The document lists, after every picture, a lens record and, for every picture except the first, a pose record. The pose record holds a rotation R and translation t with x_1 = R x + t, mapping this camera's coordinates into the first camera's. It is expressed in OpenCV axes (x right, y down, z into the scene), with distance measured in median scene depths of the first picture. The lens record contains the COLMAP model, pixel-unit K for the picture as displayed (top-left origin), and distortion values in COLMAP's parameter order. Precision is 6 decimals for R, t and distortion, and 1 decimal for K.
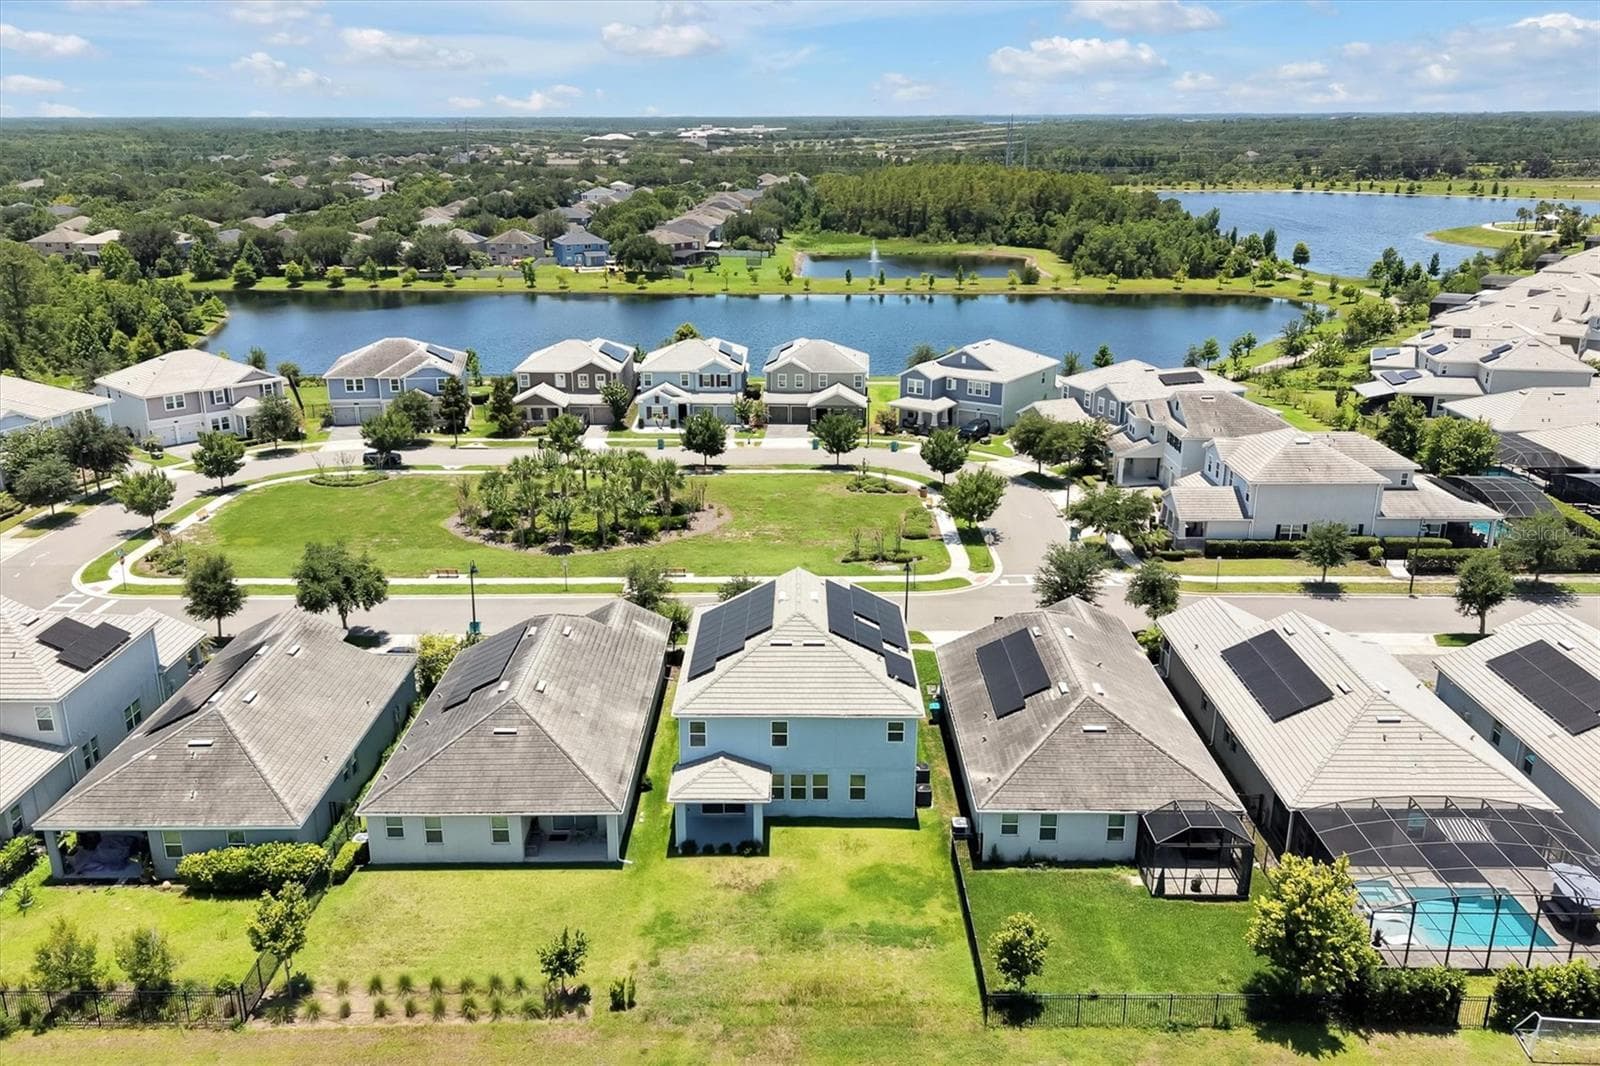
lens RADIAL K [[1380.0, 0, 805.7], [0, 1380.0, 589.1], [0, 0, 1]] dist [0.140836, -0.329332]
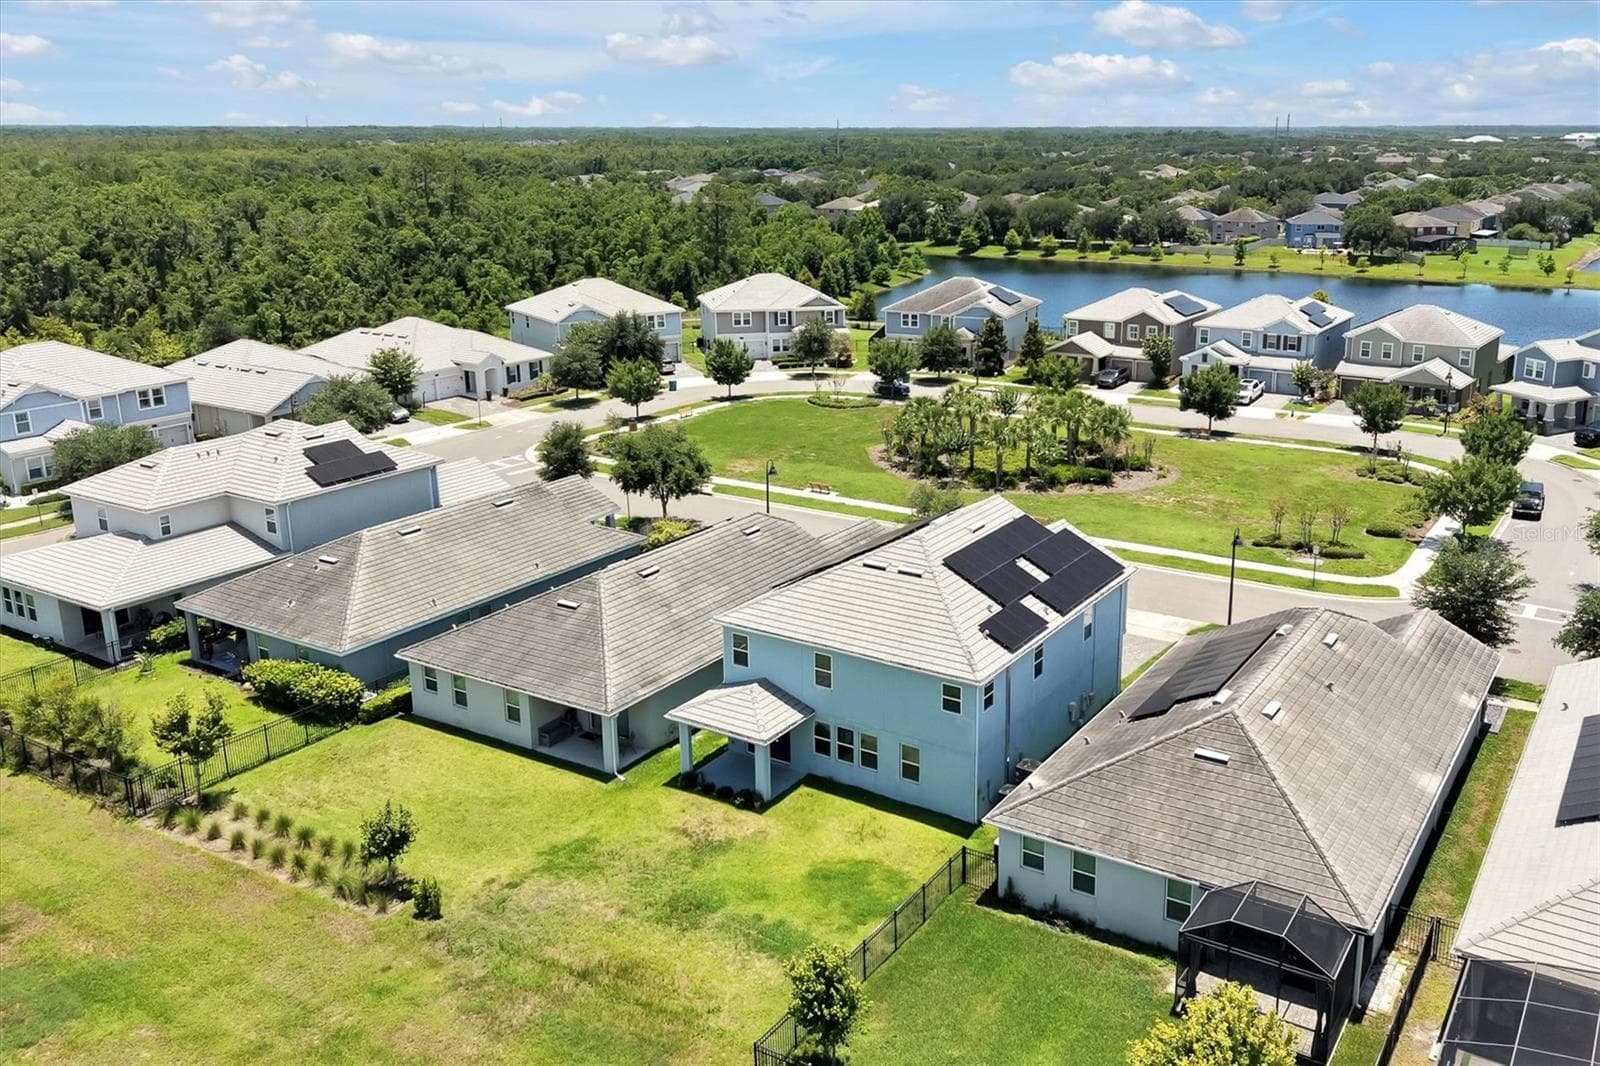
lens RADIAL K [[1418.1, 0, 800.0], [0, 1418.1, 533.0], [0, 0, 1]] dist [0.118819, -0.204999]
pose [[0.847047, 0.156328, -0.508009, 0.153649], [-0.178719, 0.983889, 0.004774, 0.011125], [0.500571, 0.086747, 0.861338, 0.121984]]
